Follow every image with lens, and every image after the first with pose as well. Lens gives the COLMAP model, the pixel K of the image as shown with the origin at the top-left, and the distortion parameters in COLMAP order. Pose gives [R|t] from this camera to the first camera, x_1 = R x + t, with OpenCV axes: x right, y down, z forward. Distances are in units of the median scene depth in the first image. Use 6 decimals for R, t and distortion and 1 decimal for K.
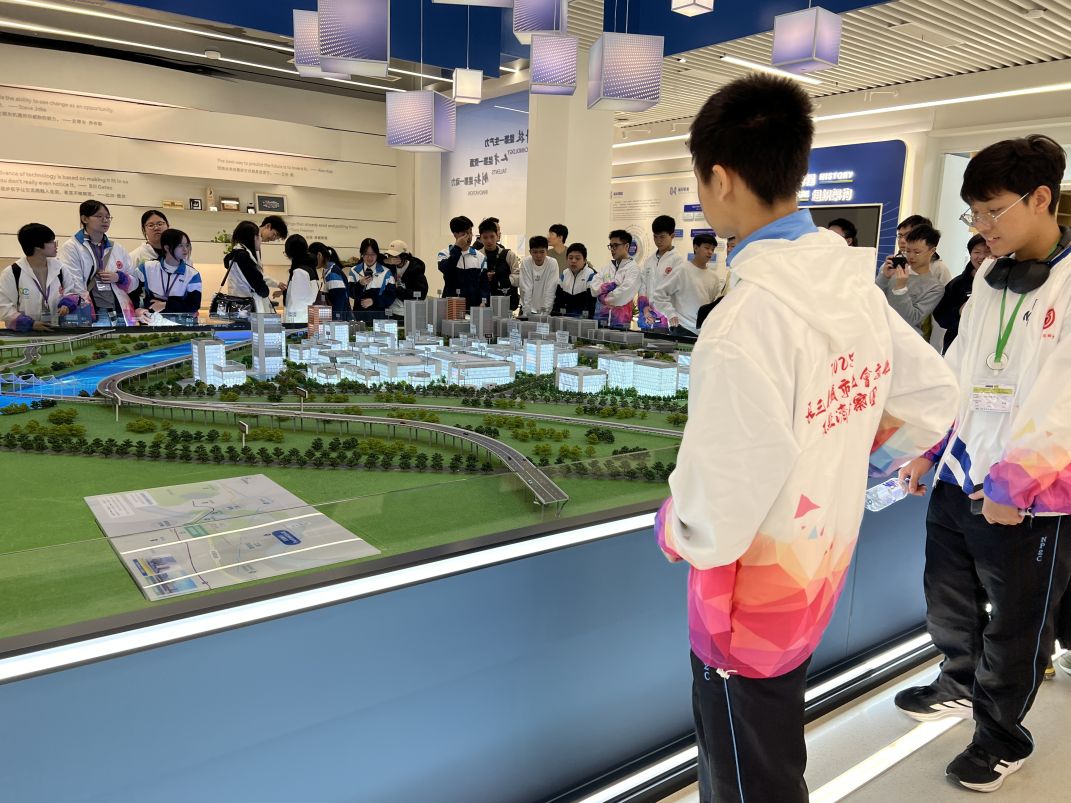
lens RADIAL K [[805.9, 0, 535.5], [0, 805.9, 401.5], [0, 0, 1]] dist [0.025447, -0.053372]
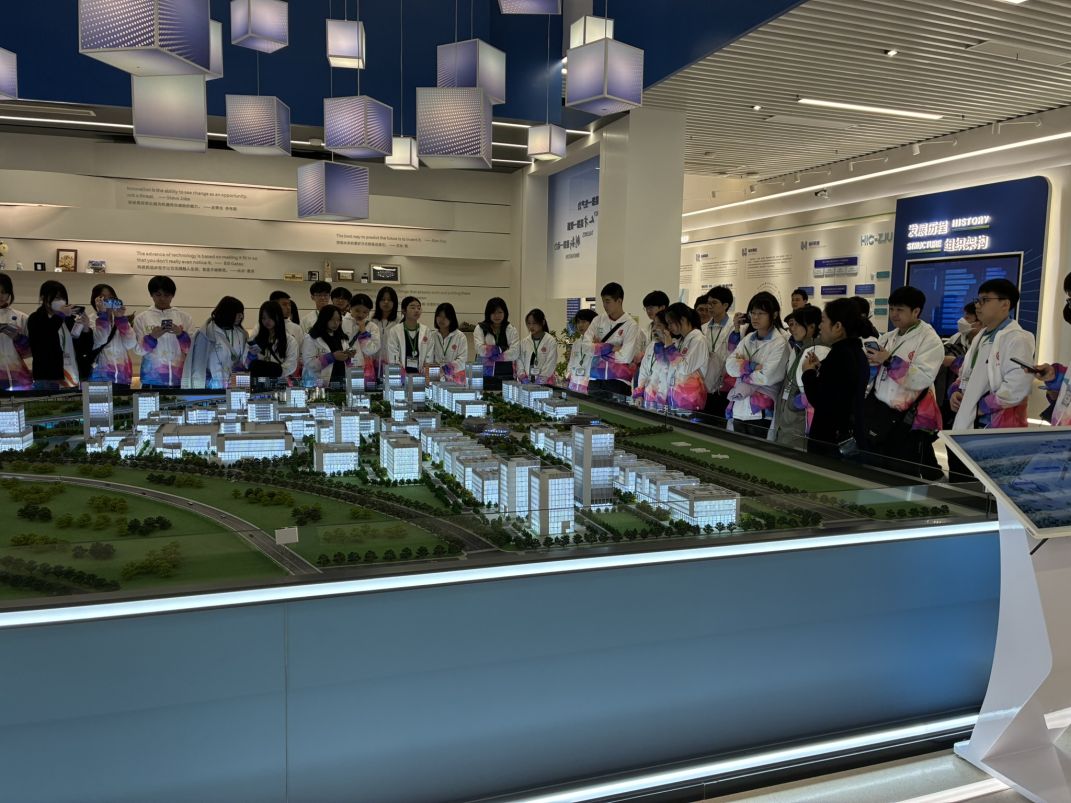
lens RADIAL K [[814.0, 0, 535.5], [0, 814.0, 401.5], [0, 0, 1]] dist [0.000587, -0.002116]
pose [[0.953426, 0.016987, -0.301149, 0.198581], [-0.039274, 0.996905, -0.068109, -0.012291], [0.299060, 0.076764, 0.951142, 0.056787]]
